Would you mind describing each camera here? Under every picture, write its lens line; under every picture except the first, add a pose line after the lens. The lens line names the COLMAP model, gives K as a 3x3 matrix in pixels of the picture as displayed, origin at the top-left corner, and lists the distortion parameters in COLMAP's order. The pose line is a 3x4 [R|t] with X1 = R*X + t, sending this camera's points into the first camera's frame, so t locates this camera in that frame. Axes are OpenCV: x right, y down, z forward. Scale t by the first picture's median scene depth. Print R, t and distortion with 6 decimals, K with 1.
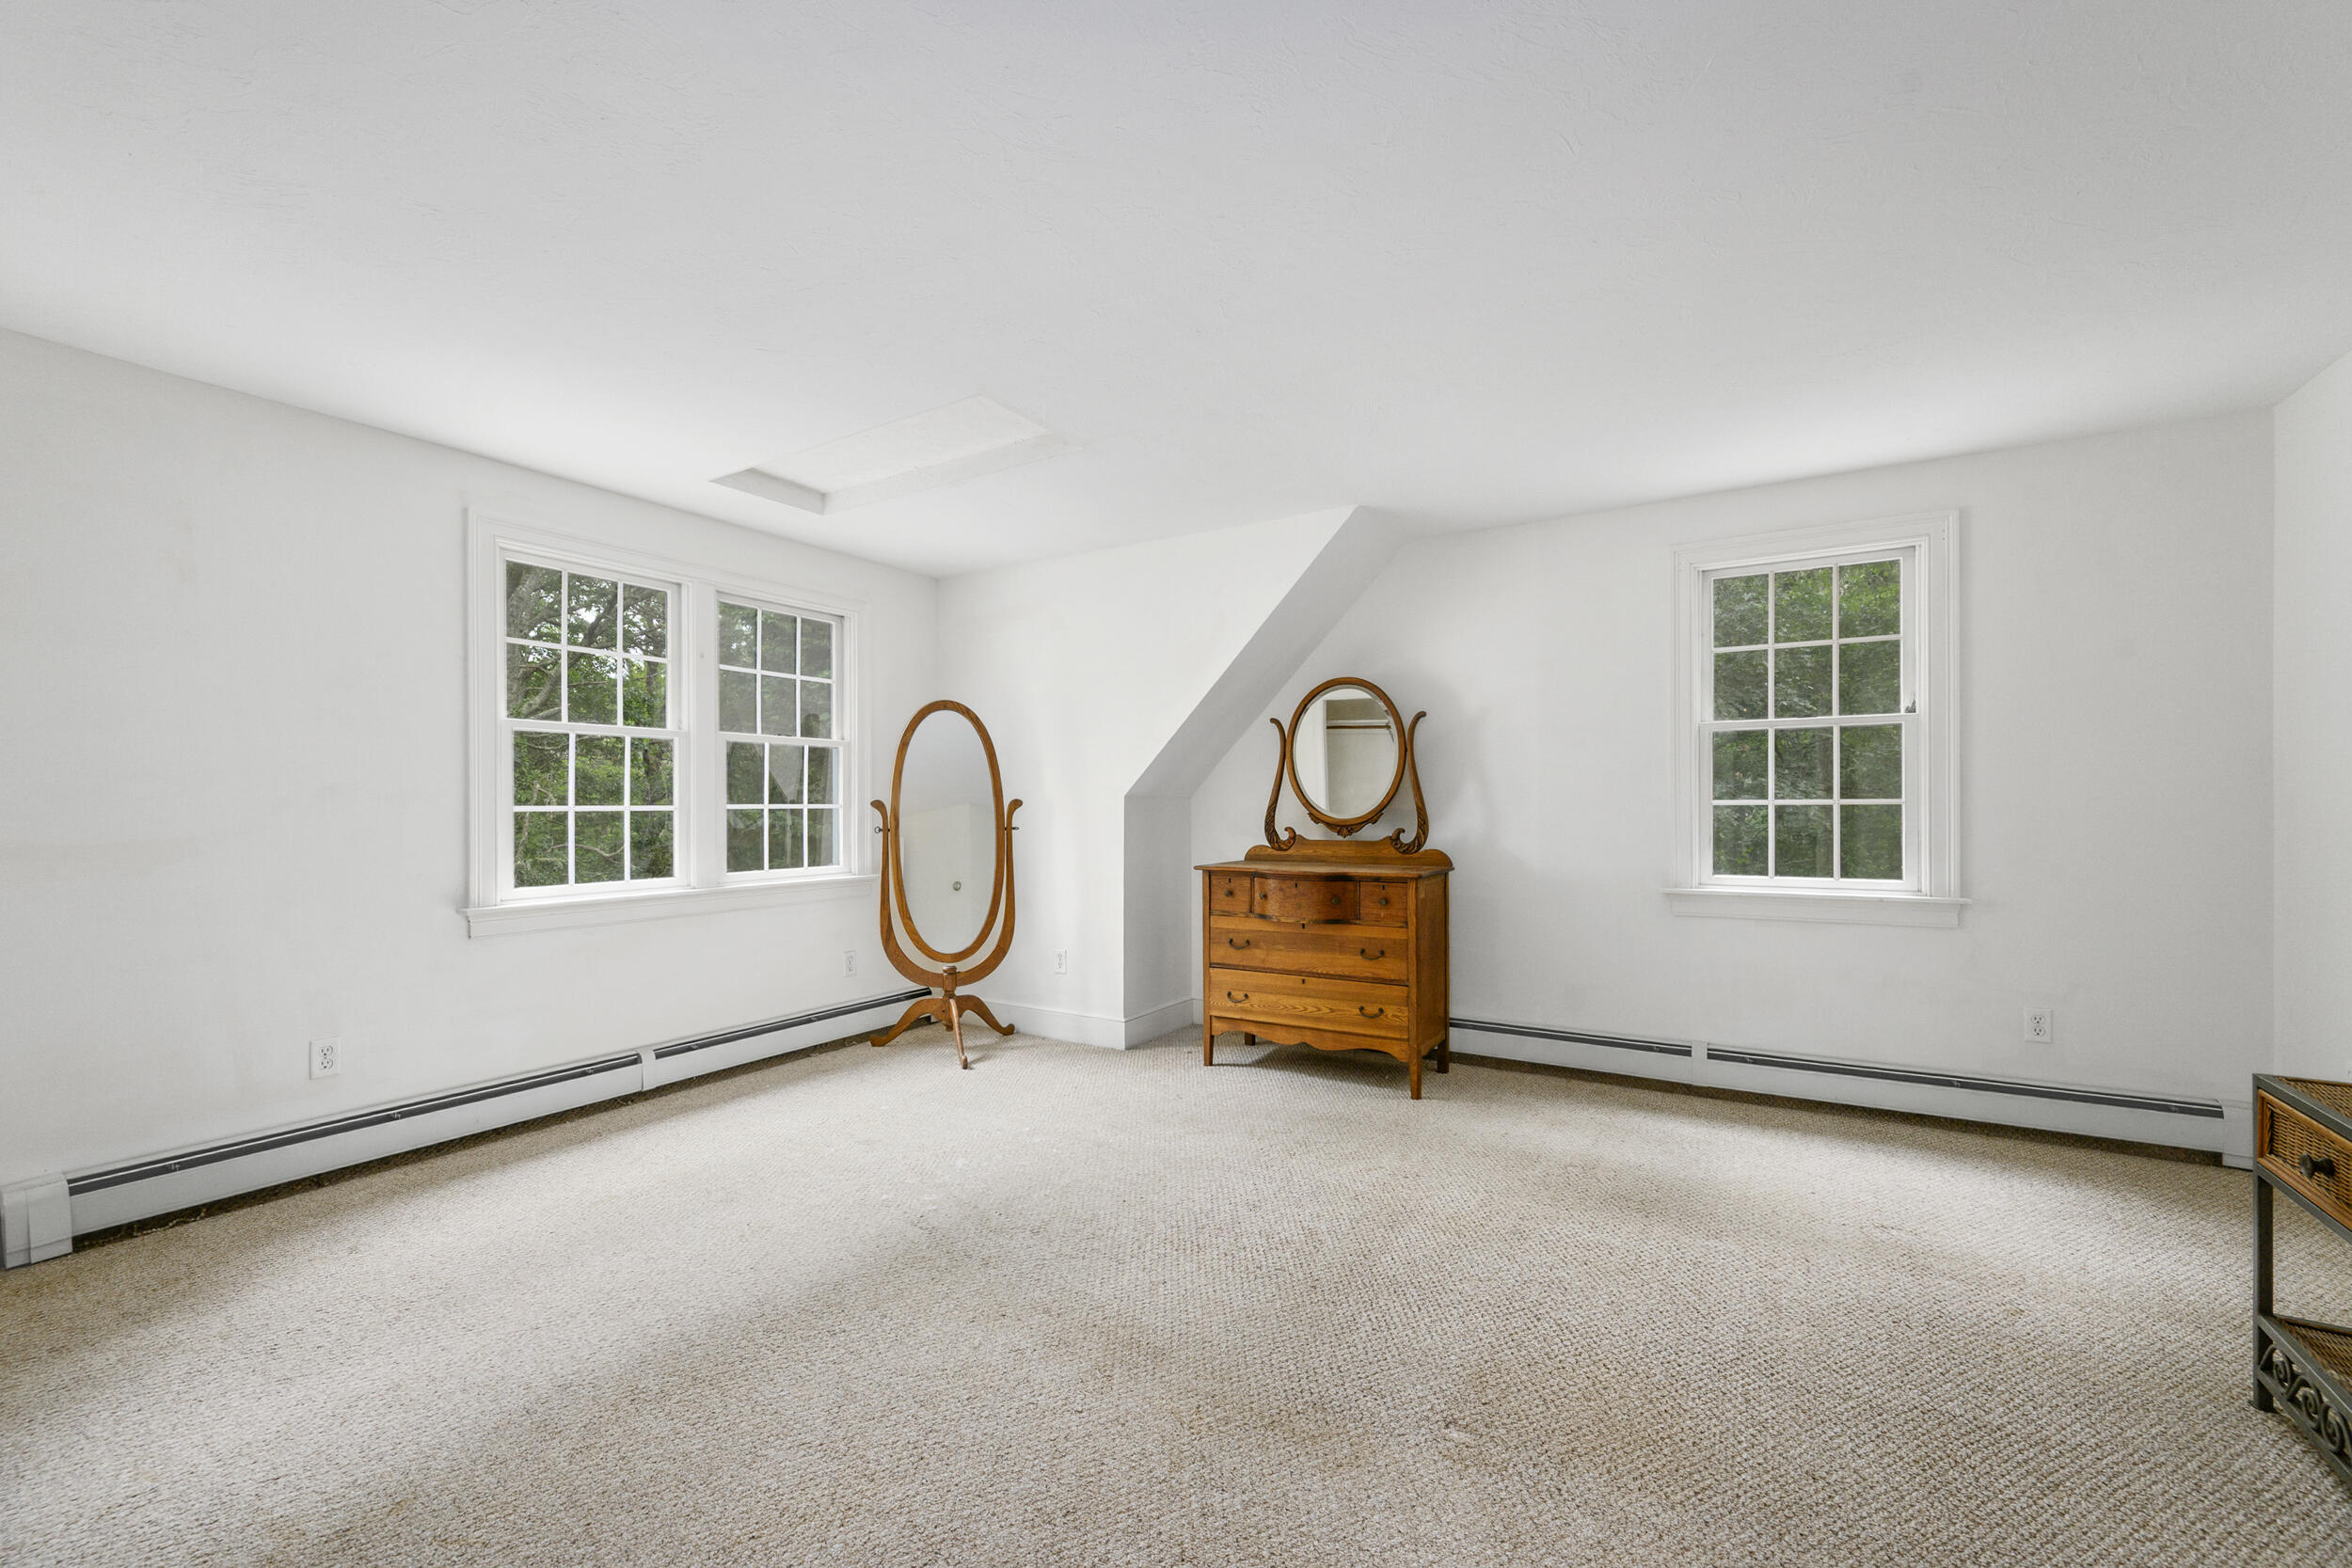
lens RADIAL K [[935.7, 0, 1173.3], [0, 935.7, 814.3], [0, 0, 1]] dist [-0.001419, 0.000024]
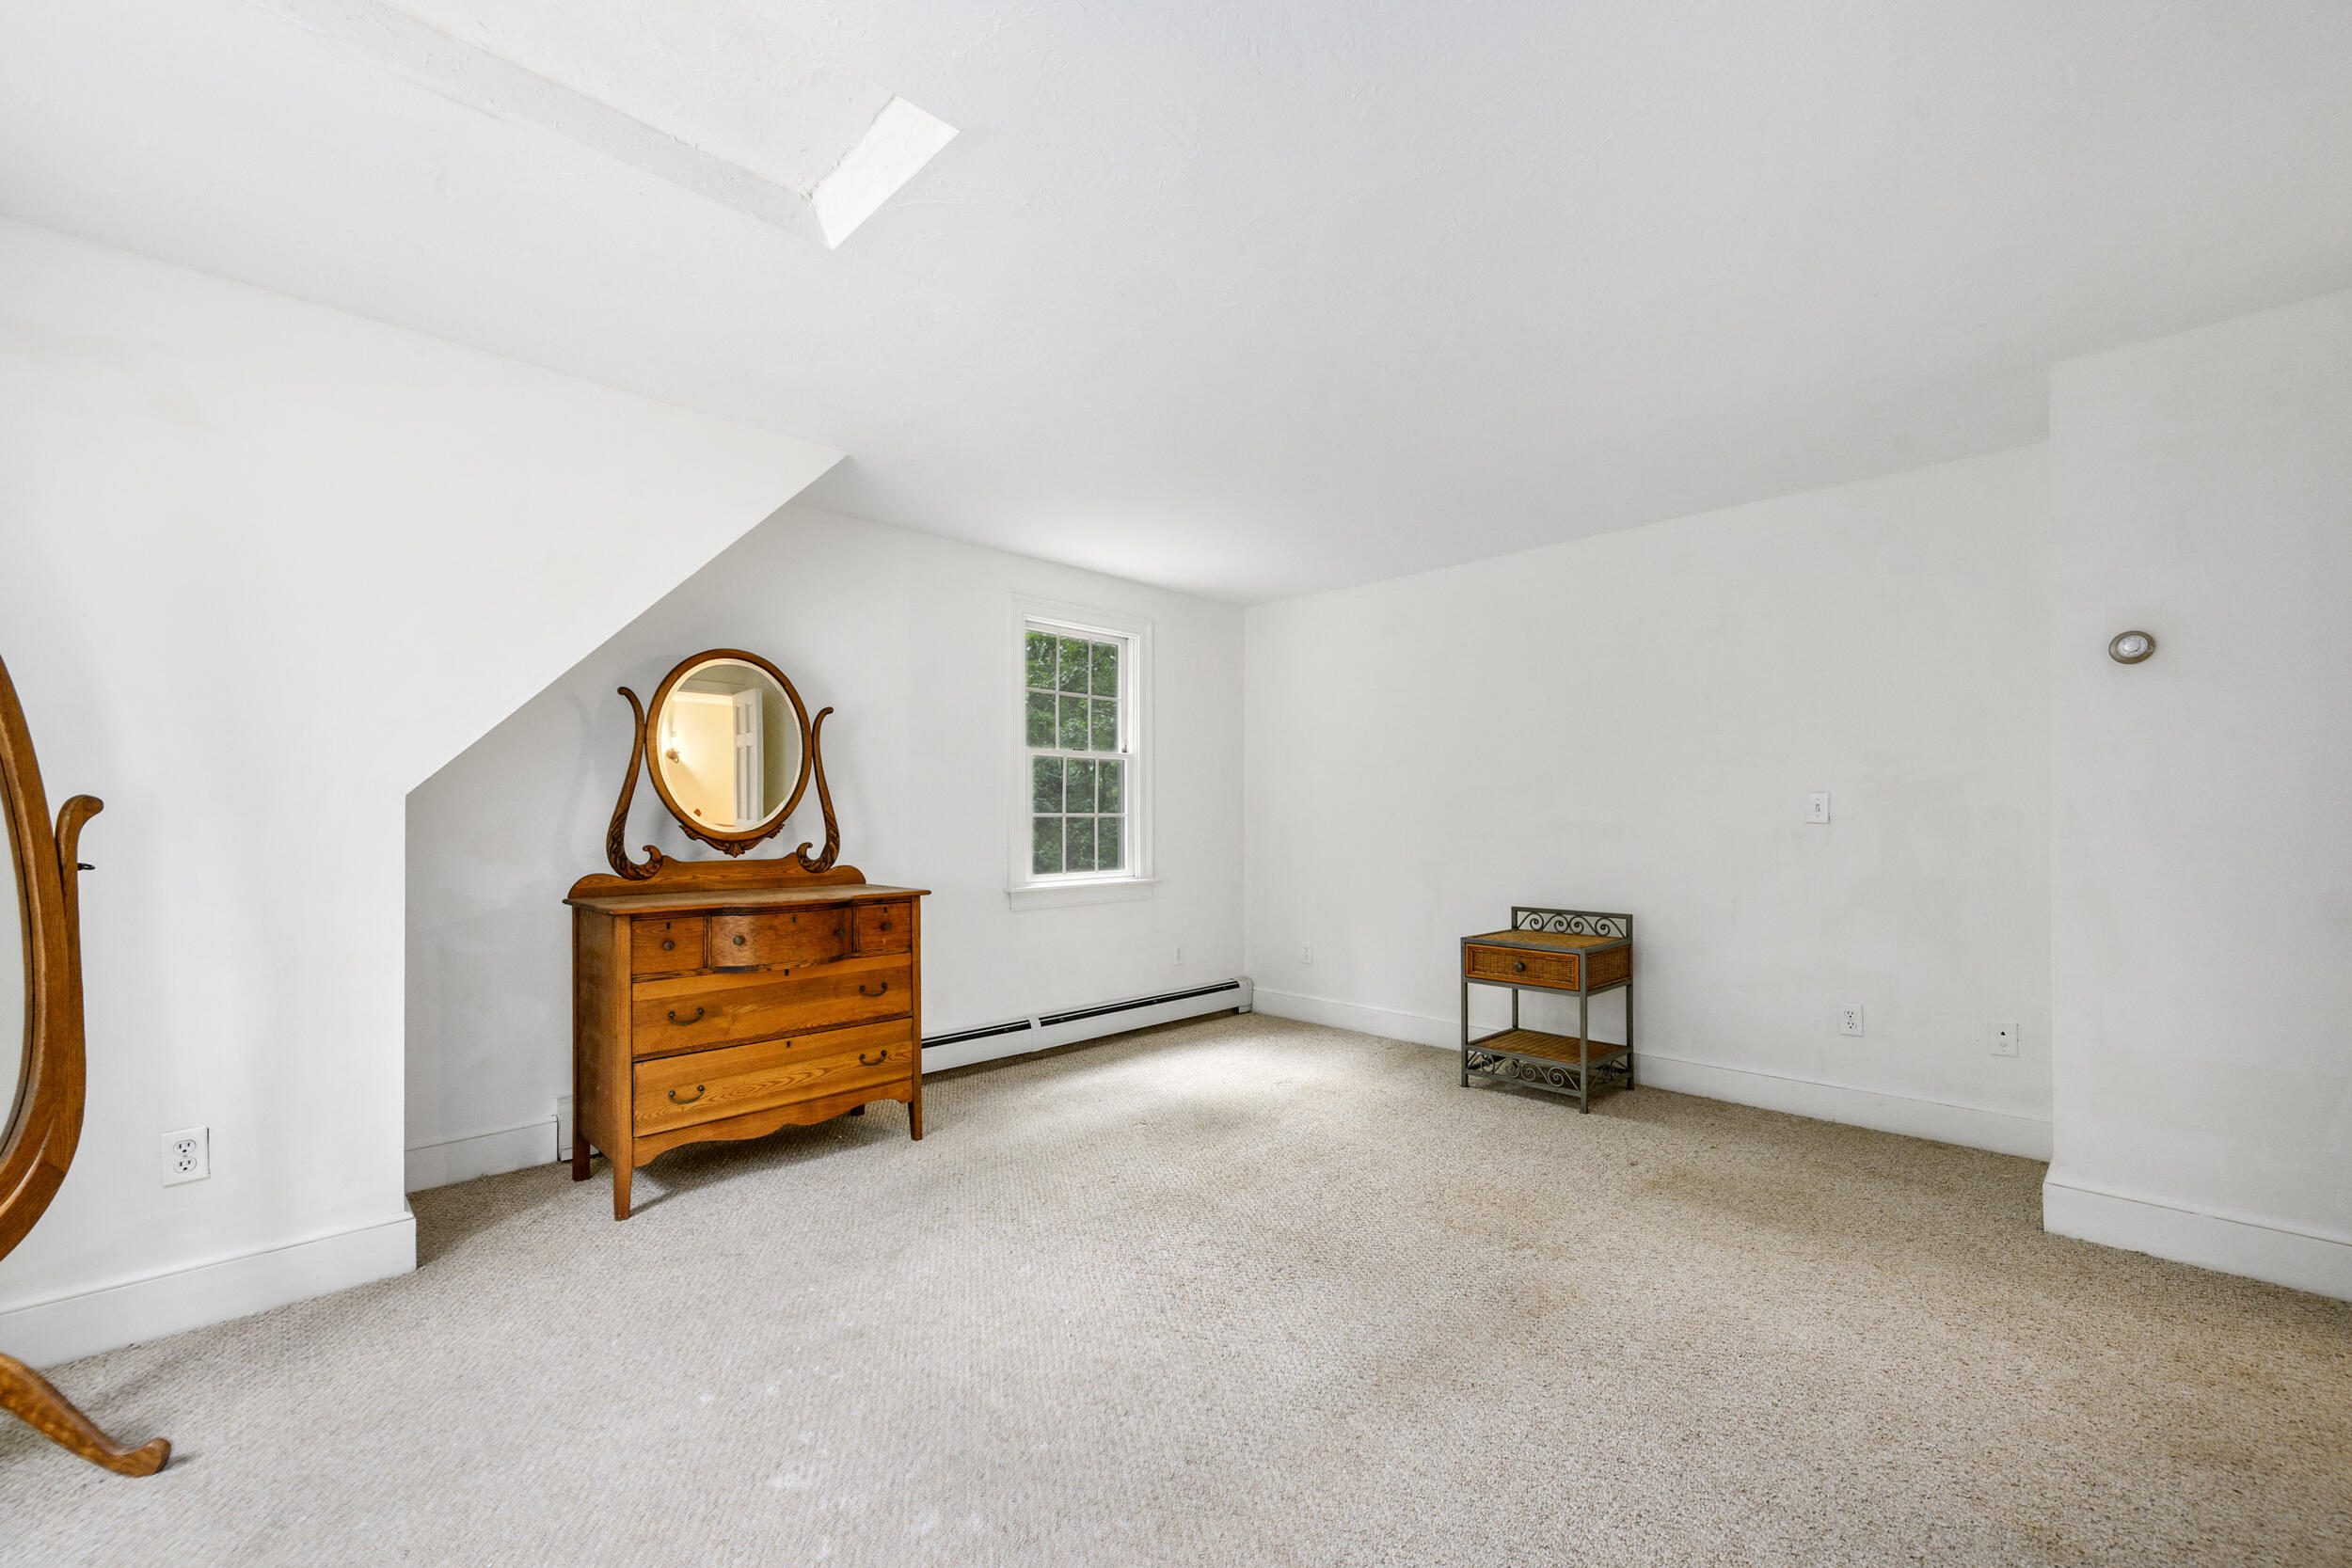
lens RADIAL K [[949.1, 0, 1172.7], [0, 949.1, 822.4], [0, 0, 1]] dist [0.001454, 0.000116]
pose [[0.238181, -0.002406, 0.971218, -0.538223], [0.006286, 0.999980, 0.000936, -0.002024], [-0.971200, 0.005883, 0.238192, 0.505693]]
